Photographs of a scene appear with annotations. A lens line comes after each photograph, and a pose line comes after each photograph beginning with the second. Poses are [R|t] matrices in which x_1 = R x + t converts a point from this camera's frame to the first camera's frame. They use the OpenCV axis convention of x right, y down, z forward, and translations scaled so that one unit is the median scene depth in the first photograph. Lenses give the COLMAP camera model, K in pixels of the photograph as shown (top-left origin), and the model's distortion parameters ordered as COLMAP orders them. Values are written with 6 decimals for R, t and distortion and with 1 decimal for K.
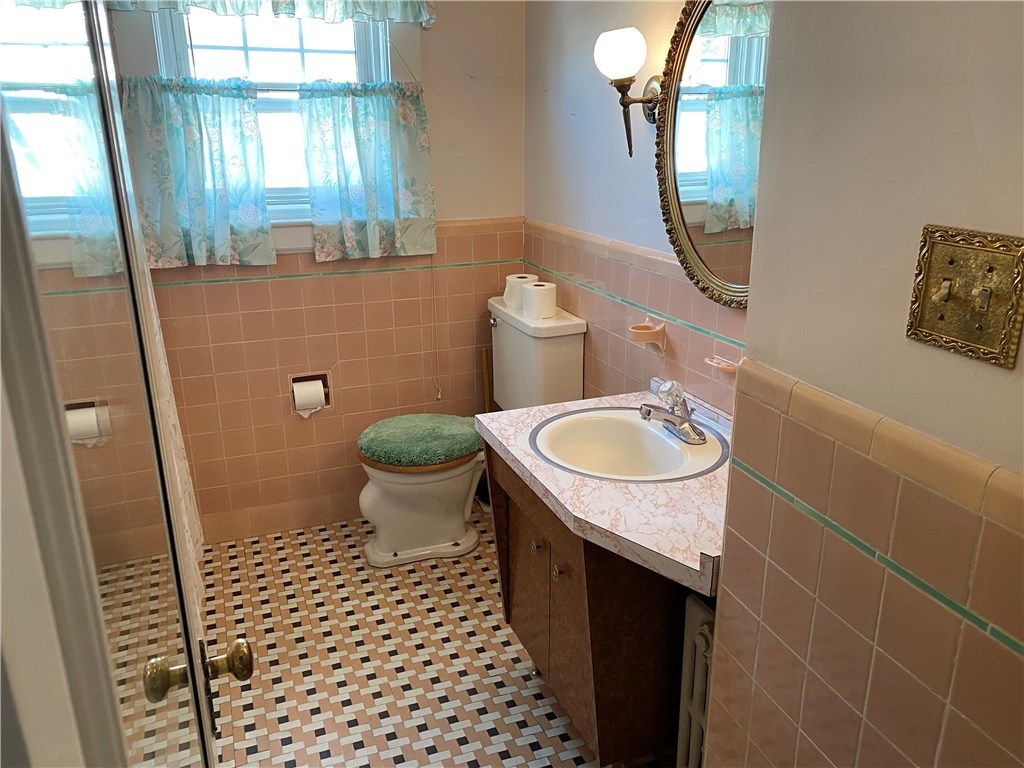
lens RADIAL K [[775.0, 0, 512.0], [0, 775.0, 384.0], [0, 0, 1]] dist [0.004848, 0.004962]
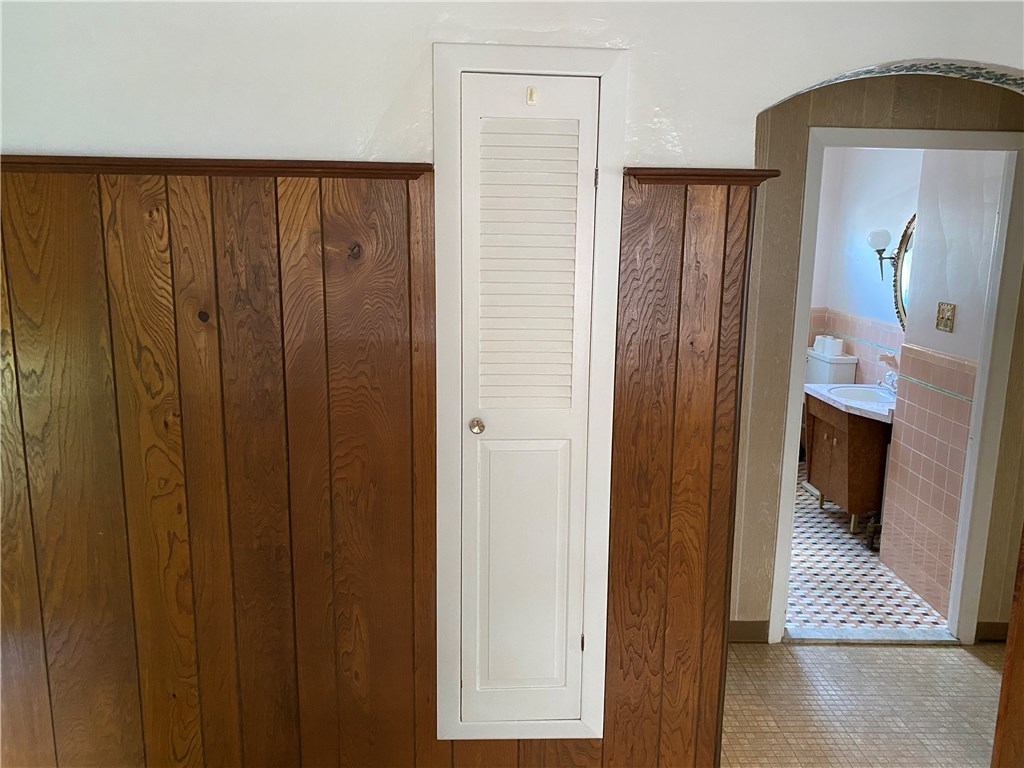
lens RADIAL K [[774.5, 0, 518.4], [0, 774.5, 385.5], [0, 0, 1]] dist [0.011678, -0.001104]
pose [[0.941149, 0.078787, -0.328680, -0.085605], [-0.120893, 0.986588, -0.109674, 0.412052], [0.315631, 0.142955, 0.938052, -1.516017]]
